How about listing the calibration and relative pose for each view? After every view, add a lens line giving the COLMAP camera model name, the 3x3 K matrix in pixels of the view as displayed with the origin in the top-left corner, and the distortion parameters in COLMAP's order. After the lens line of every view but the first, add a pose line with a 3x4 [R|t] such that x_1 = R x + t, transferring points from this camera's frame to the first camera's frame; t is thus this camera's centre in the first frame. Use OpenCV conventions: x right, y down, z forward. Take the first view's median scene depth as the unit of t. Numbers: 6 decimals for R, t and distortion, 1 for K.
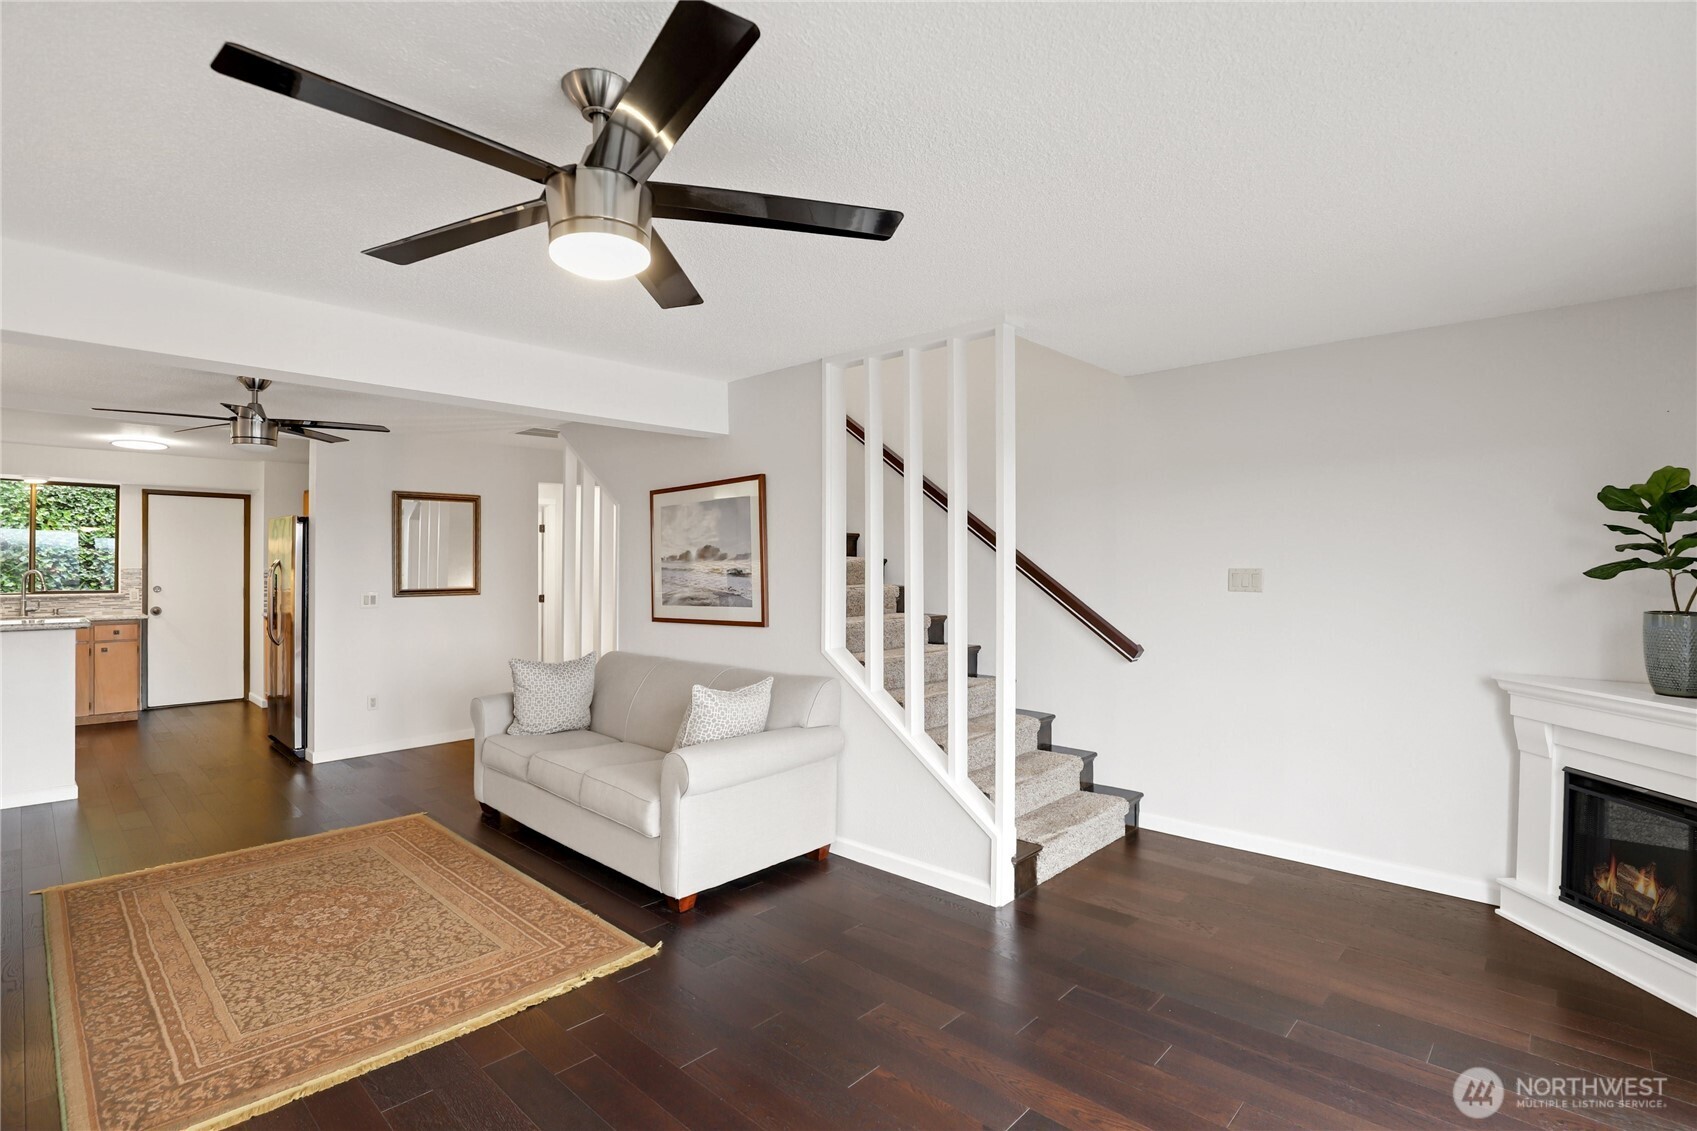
lens RADIAL K [[785.2, 0, 848.5], [0, 785.2, 563.2], [0, 0, 1]] dist [-0.027191, 0.010161]
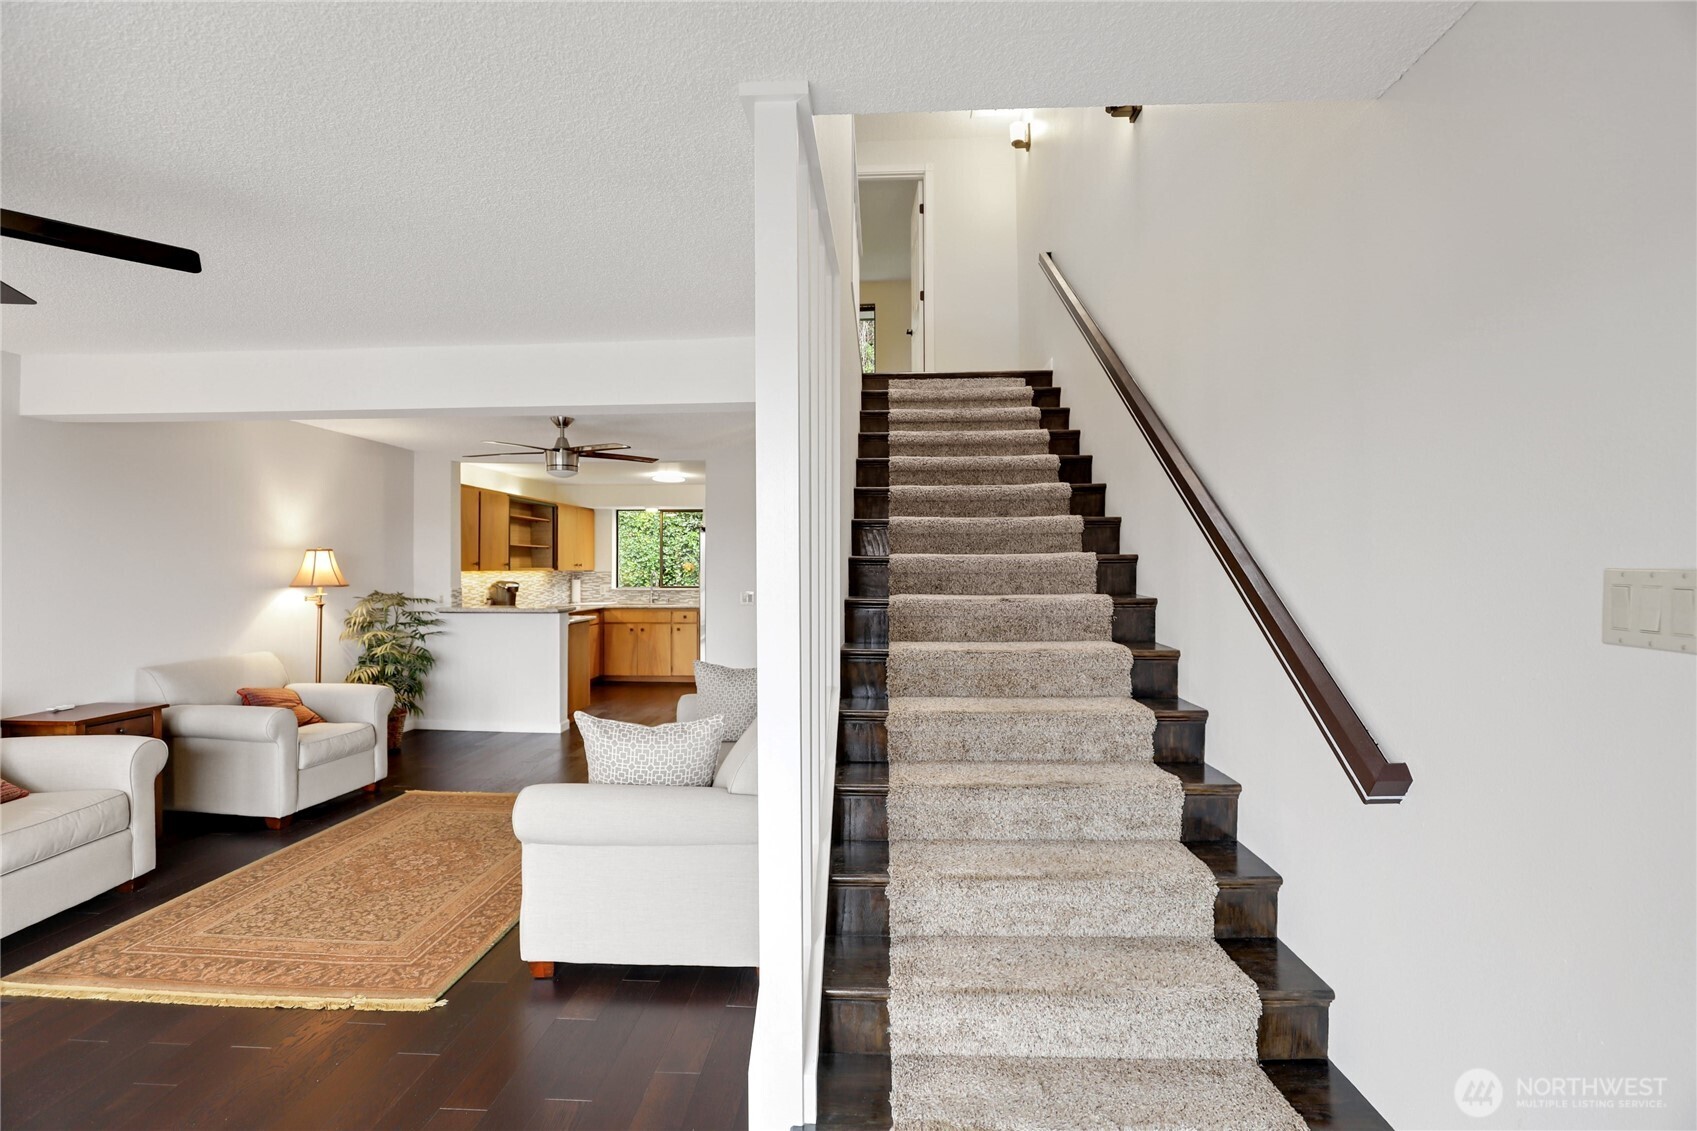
lens RADIAL K [[785.2, 0, 848.5], [0, 785.2, 563.2], [0, 0, 1]] dist [-0.027191, 0.010161]
pose [[0.654243, -0.005041, -0.756268, 0.529026], [0.003324, 0.999987, -0.003791, 0.002023], [0.756277, -0.000034, 0.654251, 0.574997]]
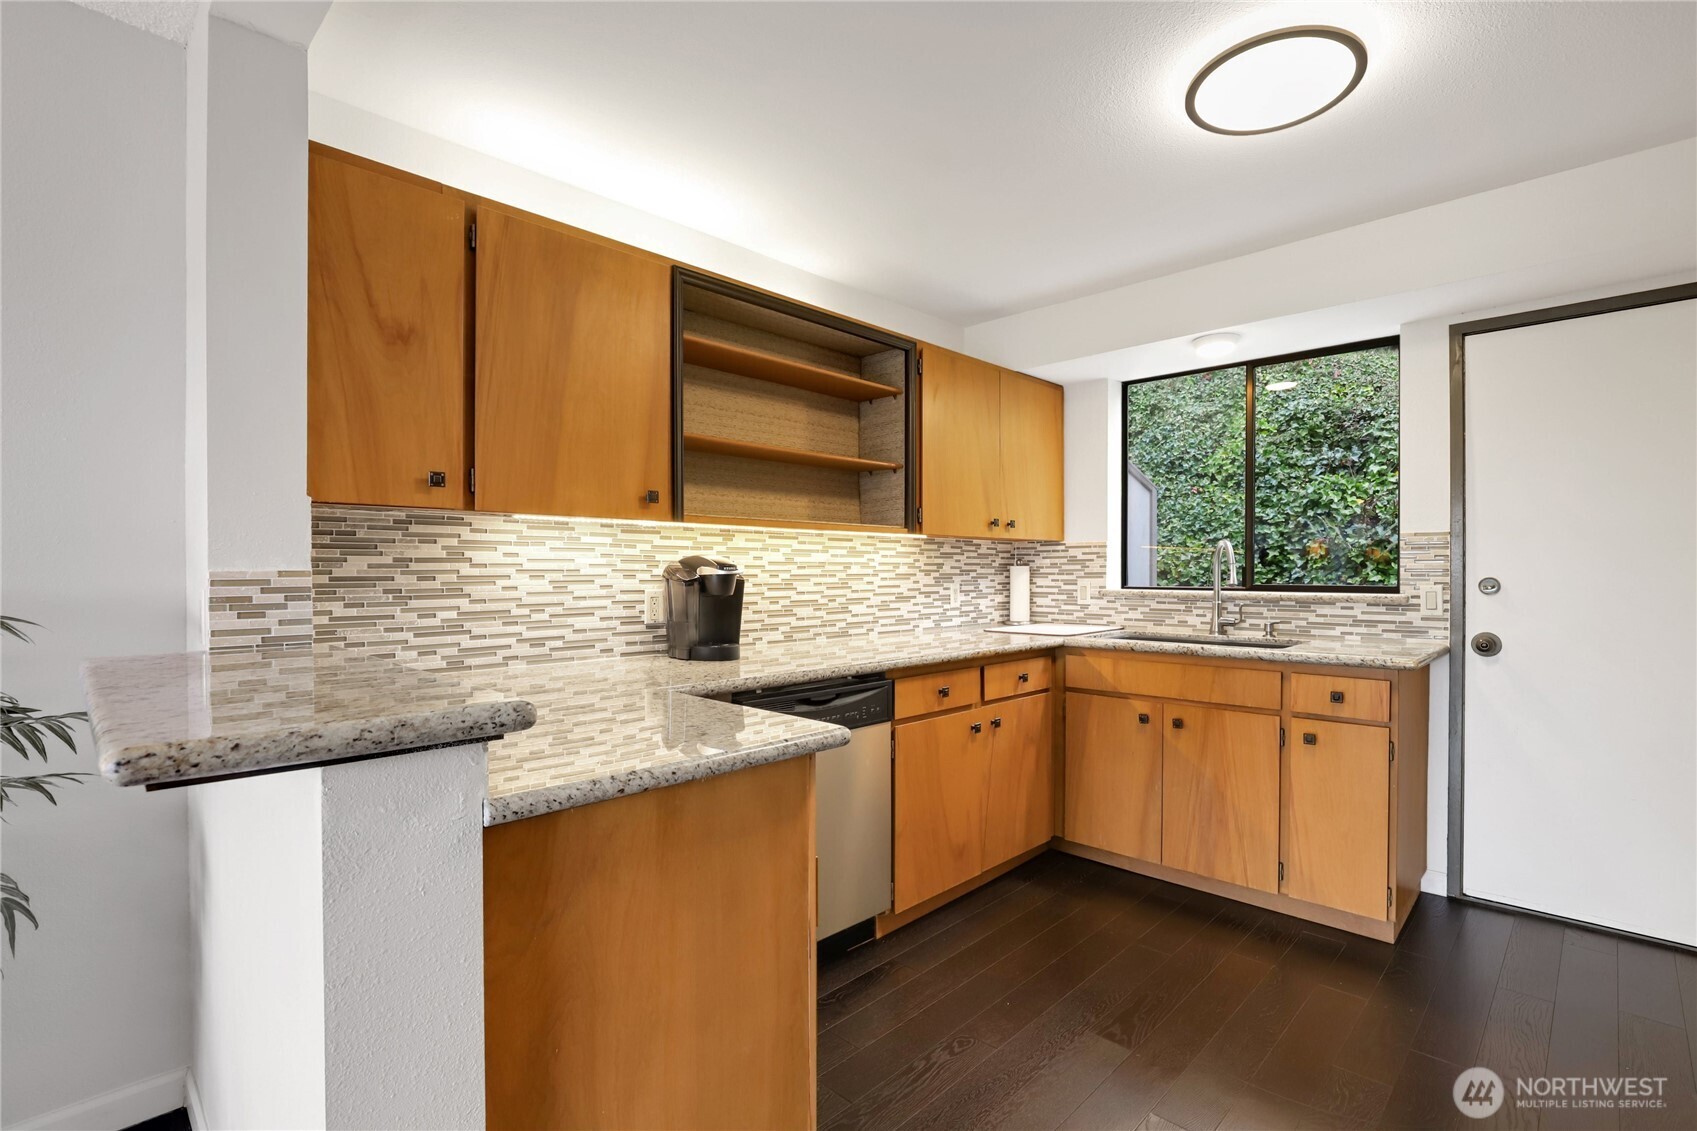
lens RADIAL K [[785.2, 0, 848.5], [0, 785.2, 563.2], [0, 0, 1]] dist [-0.027191, 0.010161]
pose [[-0.014192, -0.008549, -0.999863, -1.045922], [0.001583, 0.999962, -0.008573, 0.051068], [0.999898, -0.001705, -0.014178, 1.414747]]
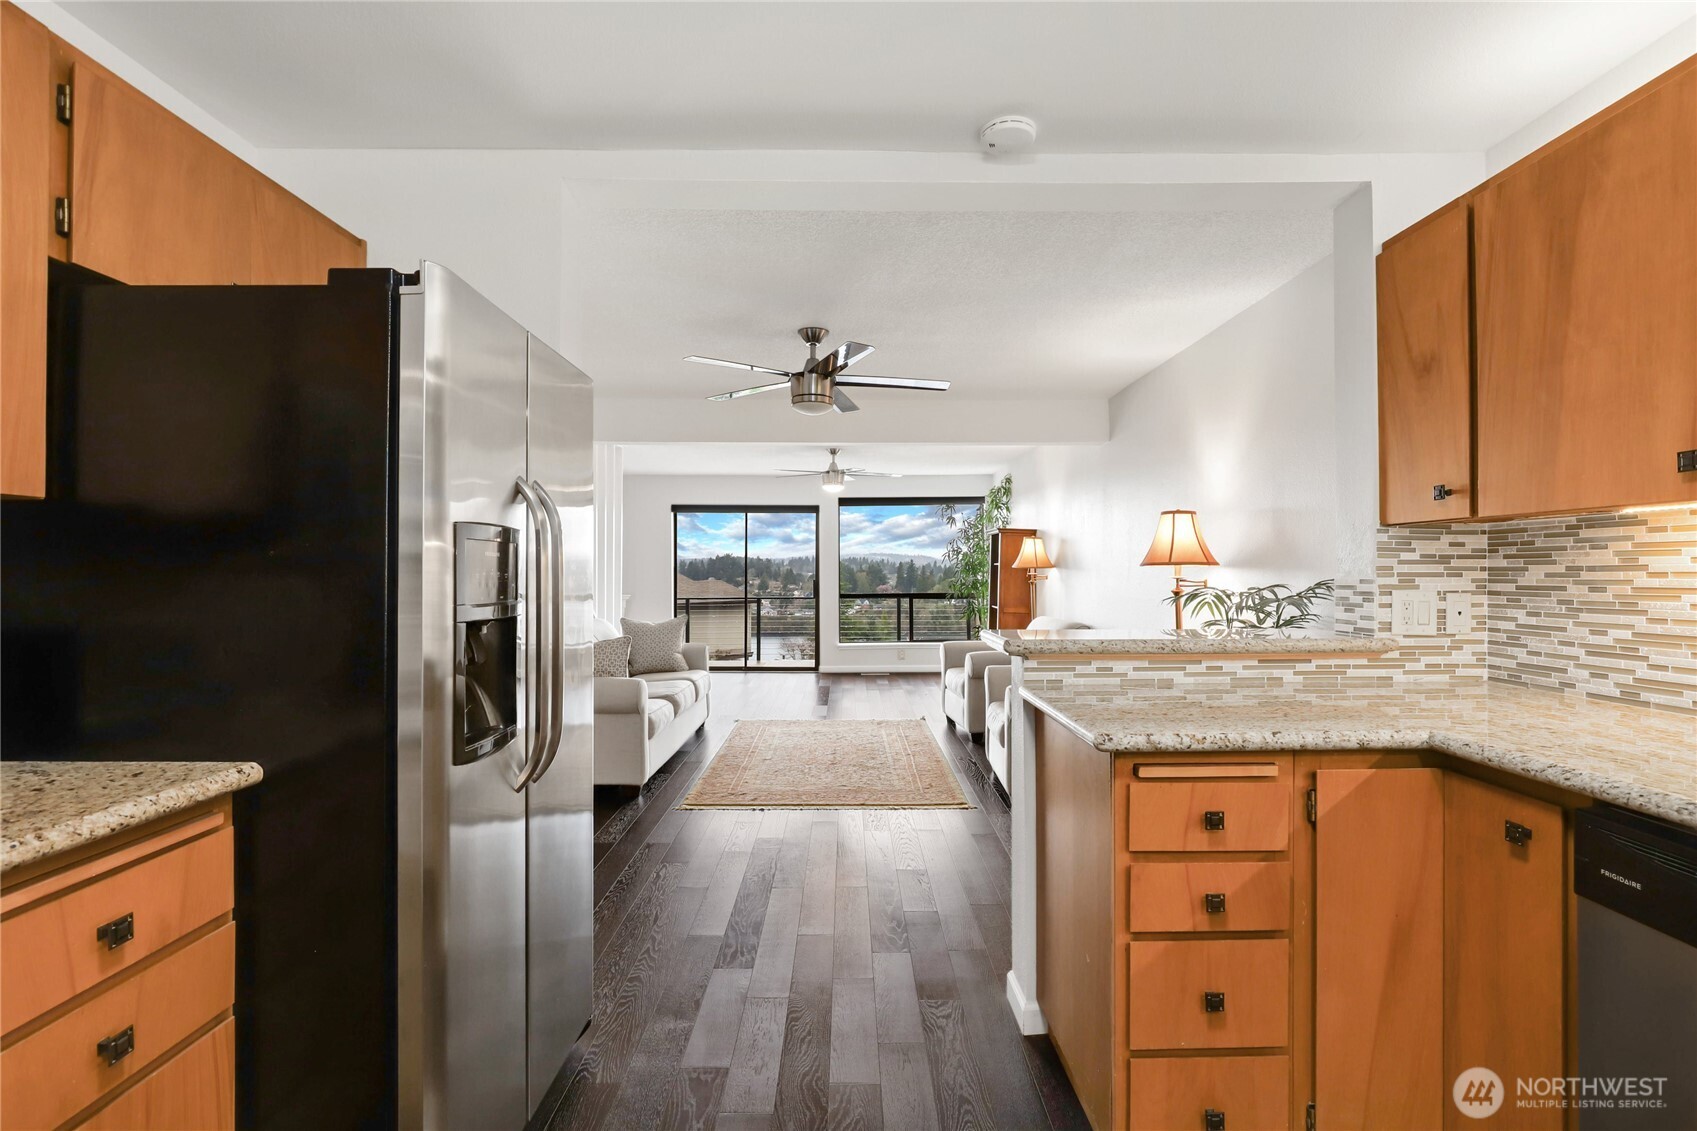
lens RADIAL K [[785.2, 0, 848.5], [0, 785.2, 563.2], [0, 0, 1]] dist [-0.027191, 0.010161]
pose [[-0.693979, 0.008888, 0.719941, -1.638289], [-0.000322, 0.999920, -0.012654, 0.046420], [-0.719996, -0.009013, -0.693920, 1.786161]]
